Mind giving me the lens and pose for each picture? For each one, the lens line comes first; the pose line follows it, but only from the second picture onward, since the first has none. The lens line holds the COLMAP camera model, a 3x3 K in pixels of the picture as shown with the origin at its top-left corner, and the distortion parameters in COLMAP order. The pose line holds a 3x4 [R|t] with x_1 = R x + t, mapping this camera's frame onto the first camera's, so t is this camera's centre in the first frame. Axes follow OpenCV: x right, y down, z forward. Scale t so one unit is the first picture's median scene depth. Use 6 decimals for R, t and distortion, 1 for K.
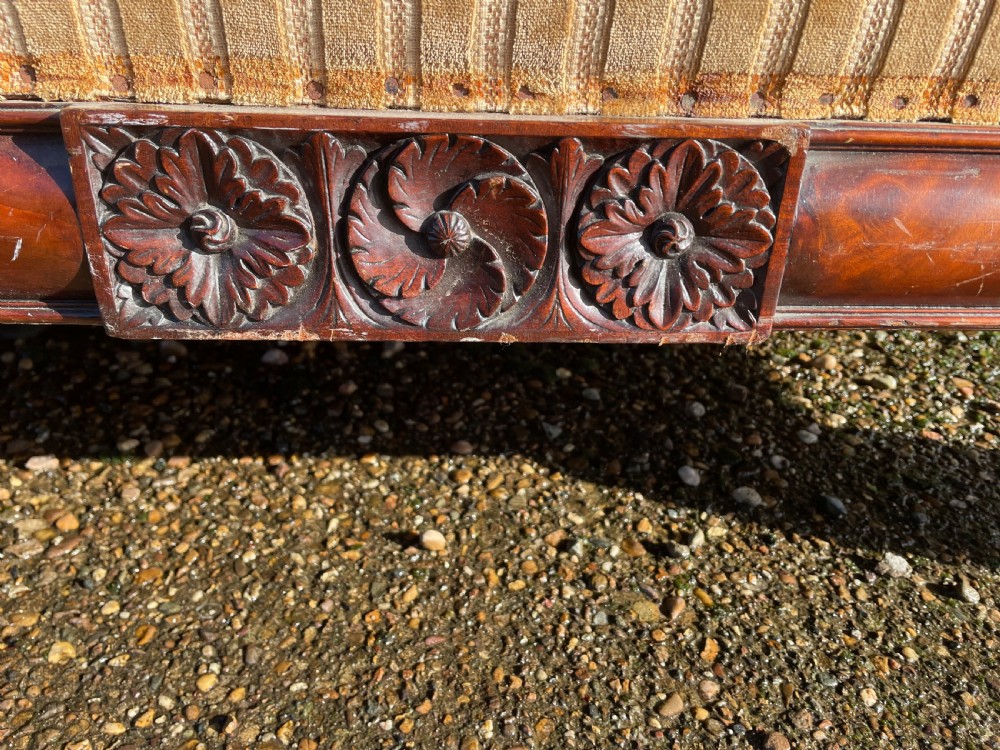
lens RADIAL K [[763.9, 0, 503.8], [0, 763.9, 382.9], [0, 0, 1]] dist [0.087471, -0.119458]
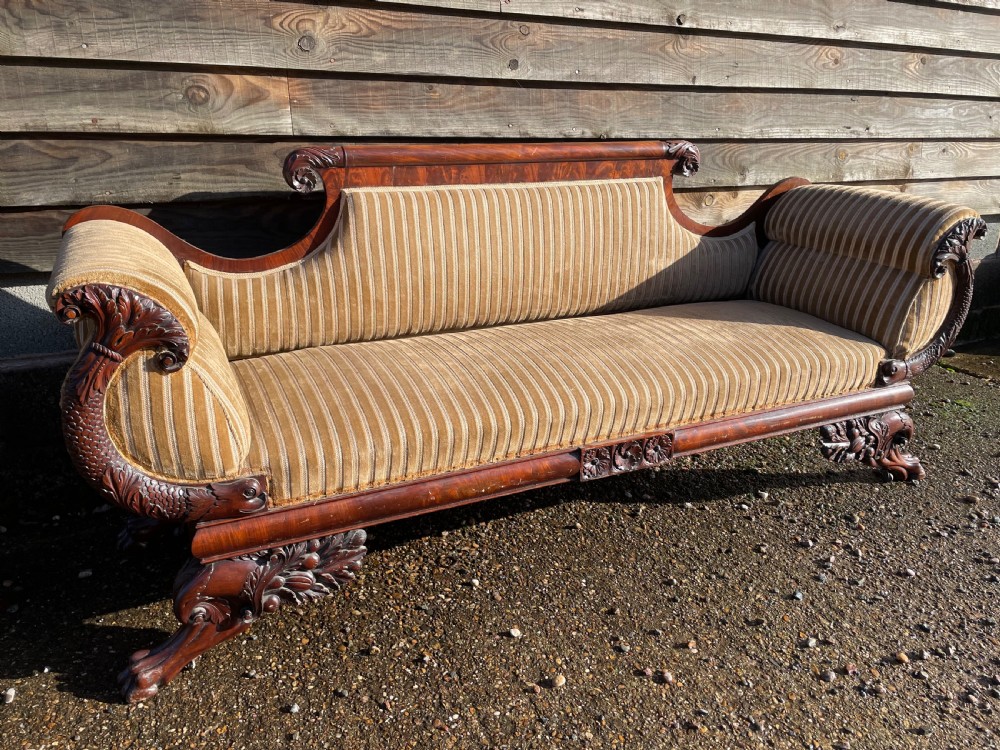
lens RADIAL K [[763.9, 0, 506.0], [0, 763.9, 365.0], [0, 0, 1]] dist [0.087471, -0.119458]
pose [[0.923069, -0.144180, 0.356588, -1.685593], [0.185321, 0.979094, -0.083845, -0.309632], [-0.337044, 0.143478, 0.930492, -2.482970]]
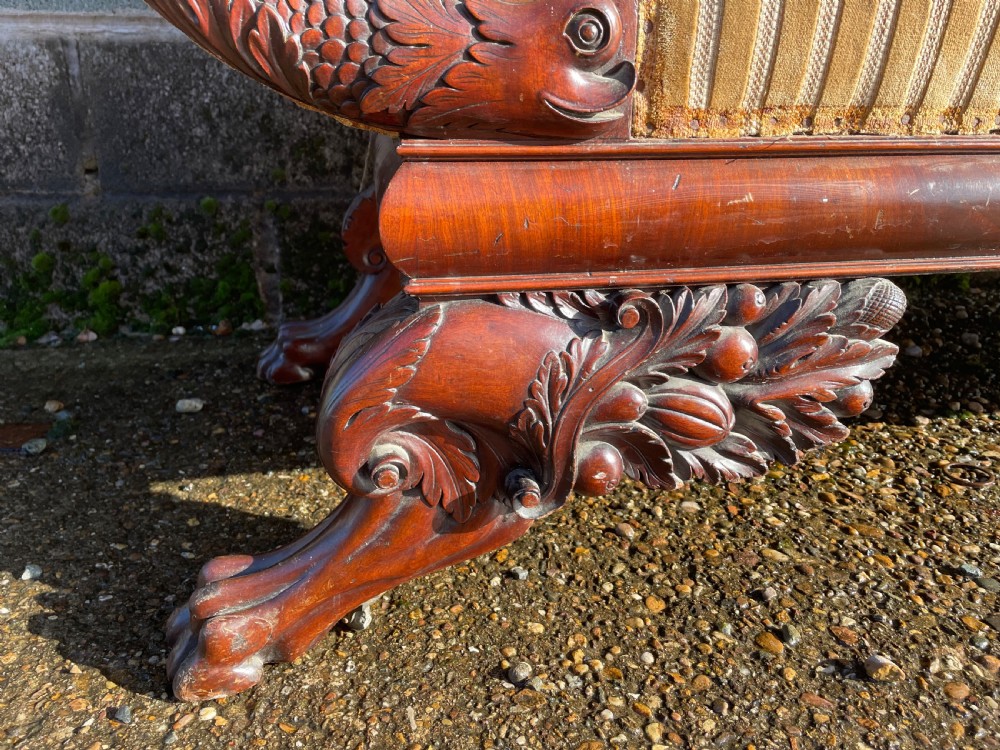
lens RADIAL K [[763.9, 0, 509.9], [0, 763.9, 362.6], [0, 0, 1]] dist [0.087471, -0.119458]
pose [[0.991199, -0.070070, 0.112316, -1.792466], [0.082806, 0.990131, -0.113062, 0.119929], [-0.103285, 0.121367, 0.987219, -0.320538]]
